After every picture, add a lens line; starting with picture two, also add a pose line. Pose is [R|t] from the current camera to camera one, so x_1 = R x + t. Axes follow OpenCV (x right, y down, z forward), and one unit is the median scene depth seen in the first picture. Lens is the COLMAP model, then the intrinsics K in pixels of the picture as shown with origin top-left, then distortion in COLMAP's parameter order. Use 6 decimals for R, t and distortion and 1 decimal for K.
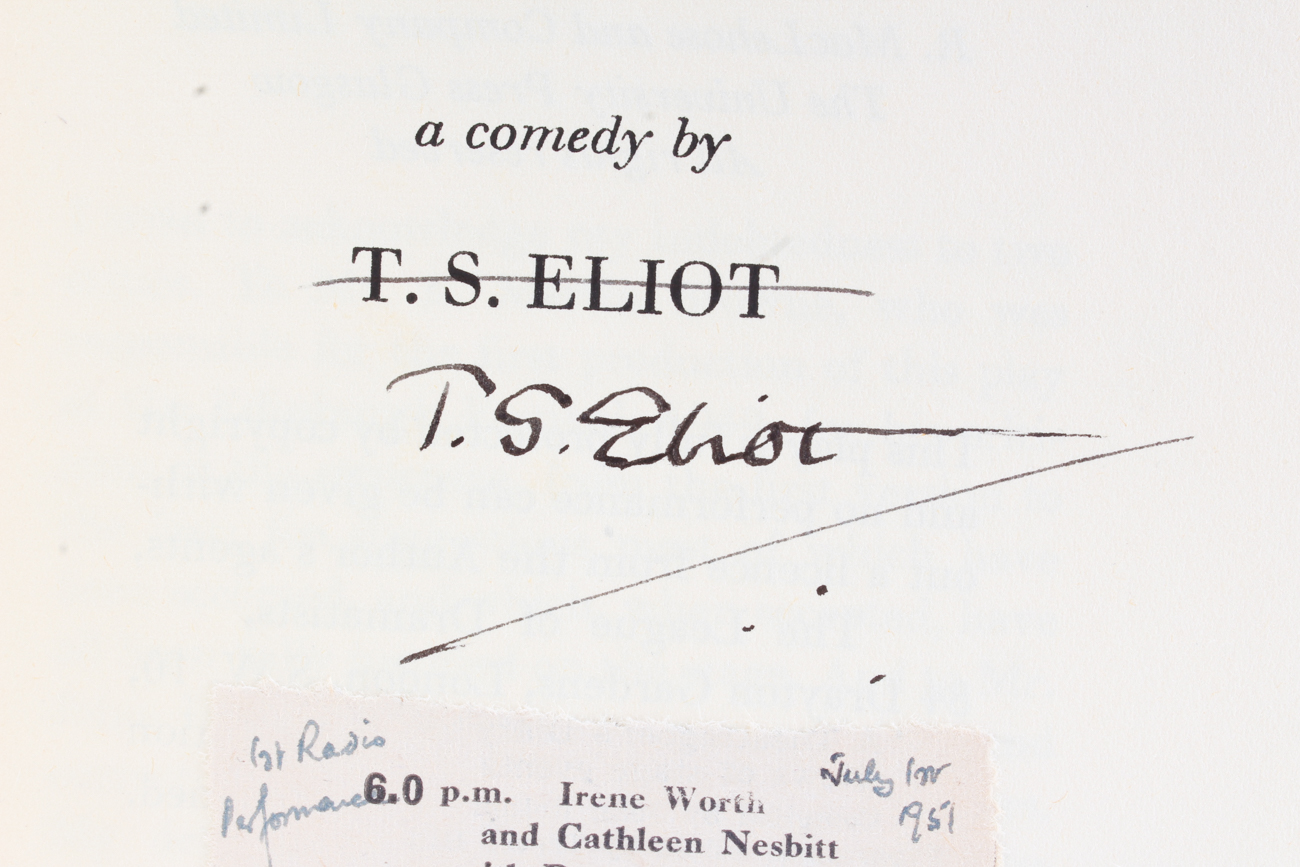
lens RADIAL K [[1539.4, 0, 648.3], [0, 1539.4, 433.3], [0, 0, 1]] dist [-0.010411, 0.000000]
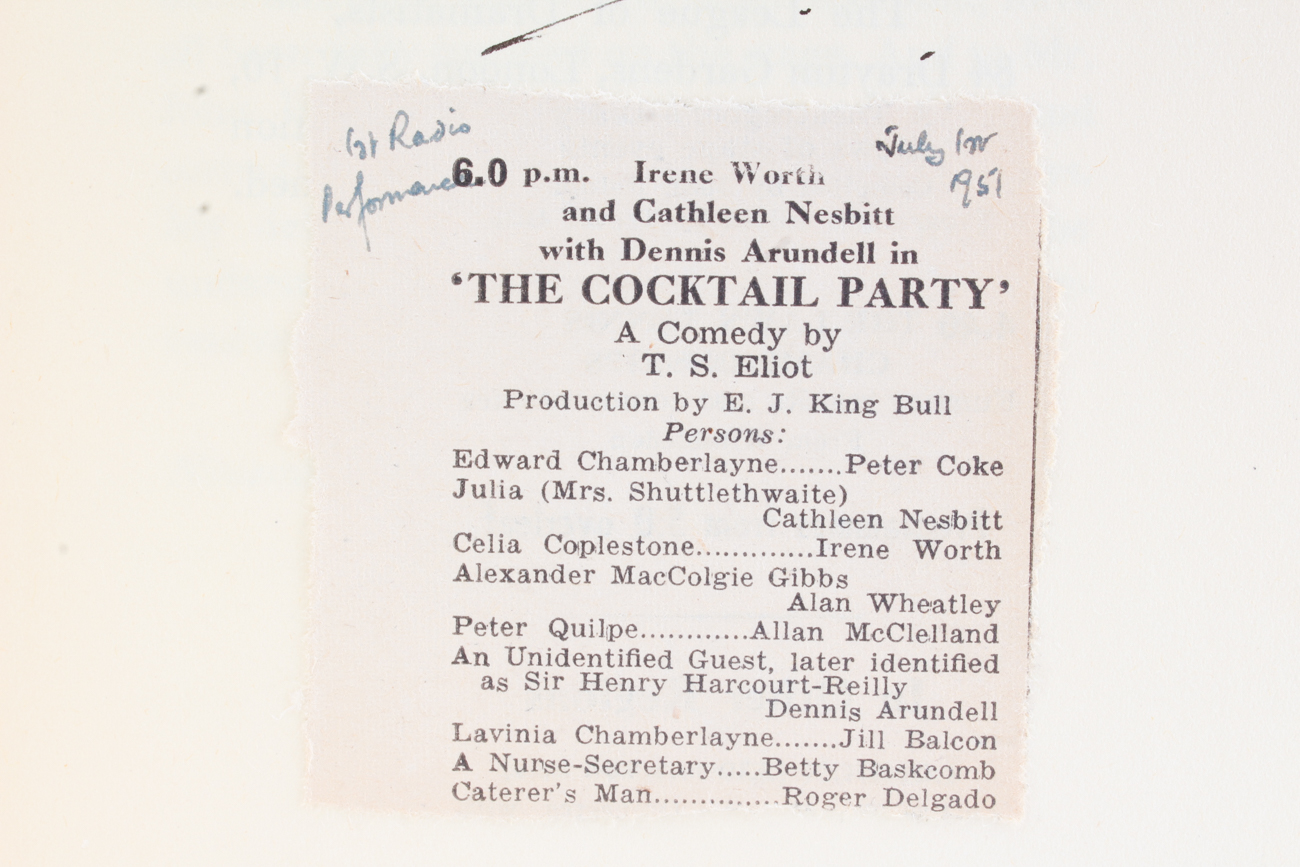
lens RADIAL K [[1539.4, 0, 651.8], [0, 1539.4, 433.6], [0, 0, 1]] dist [-0.010411, 0.000000]
pose [[0.999441, -0.029533, -0.015644, -0.033541], [0.030445, 0.997630, 0.061709, 0.350900], [0.013785, -0.062151, 0.997972, -0.085994]]
